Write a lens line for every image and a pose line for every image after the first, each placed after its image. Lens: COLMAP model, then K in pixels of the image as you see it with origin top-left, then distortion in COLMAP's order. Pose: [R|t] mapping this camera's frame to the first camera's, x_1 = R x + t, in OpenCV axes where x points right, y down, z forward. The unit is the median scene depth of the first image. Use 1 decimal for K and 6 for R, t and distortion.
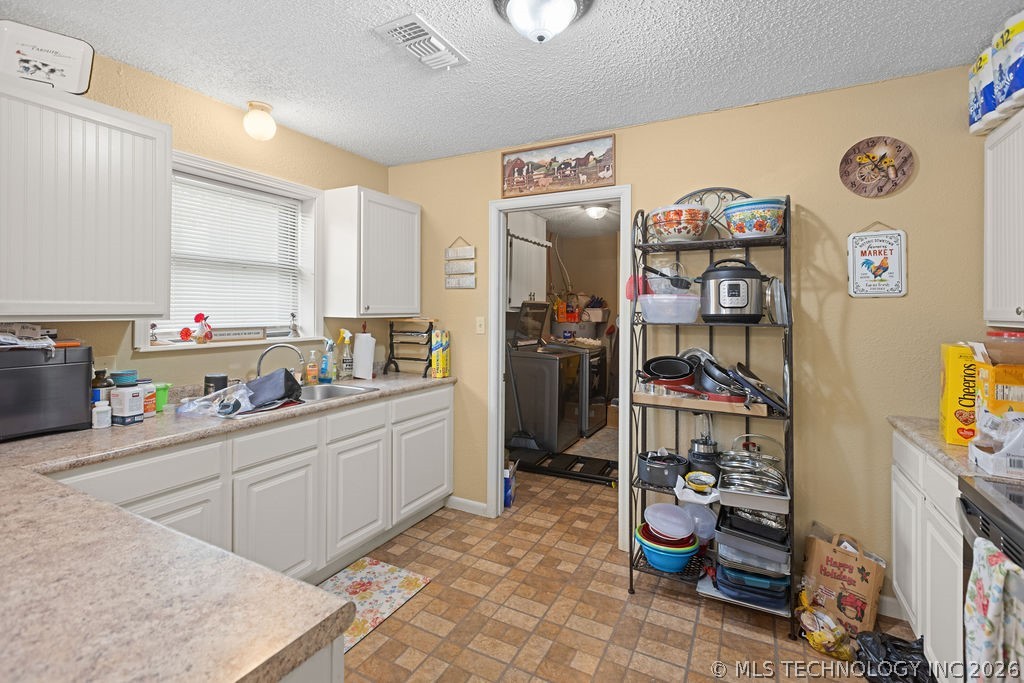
lens RADIAL K [[470.0, 0, 520.2], [0, 470.0, 311.3], [0, 0, 1]] dist [-0.004668, -0.000299]
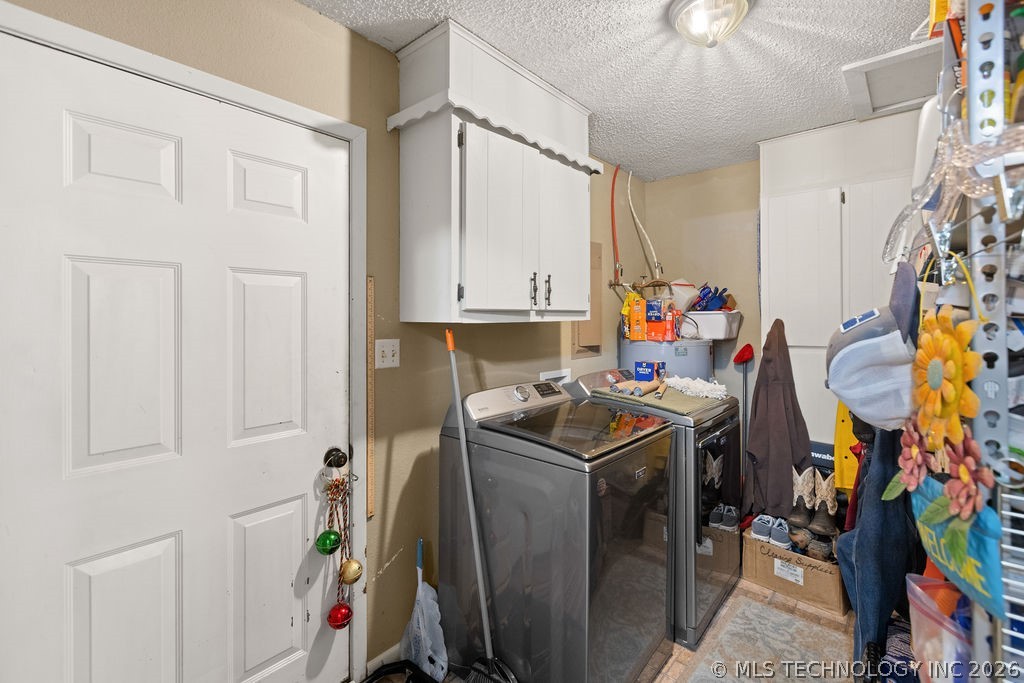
lens RADIAL K [[470.0, 0, 507.3], [0, 470.0, 318.8], [0, 0, 1]] dist [-0.004668, -0.000299]
pose [[0.969119, -0.011441, -0.246330, 0.081522], [0.012338, 0.999922, 0.002098, -0.002081], [0.246287, -0.005072, 0.969184, 0.513859]]
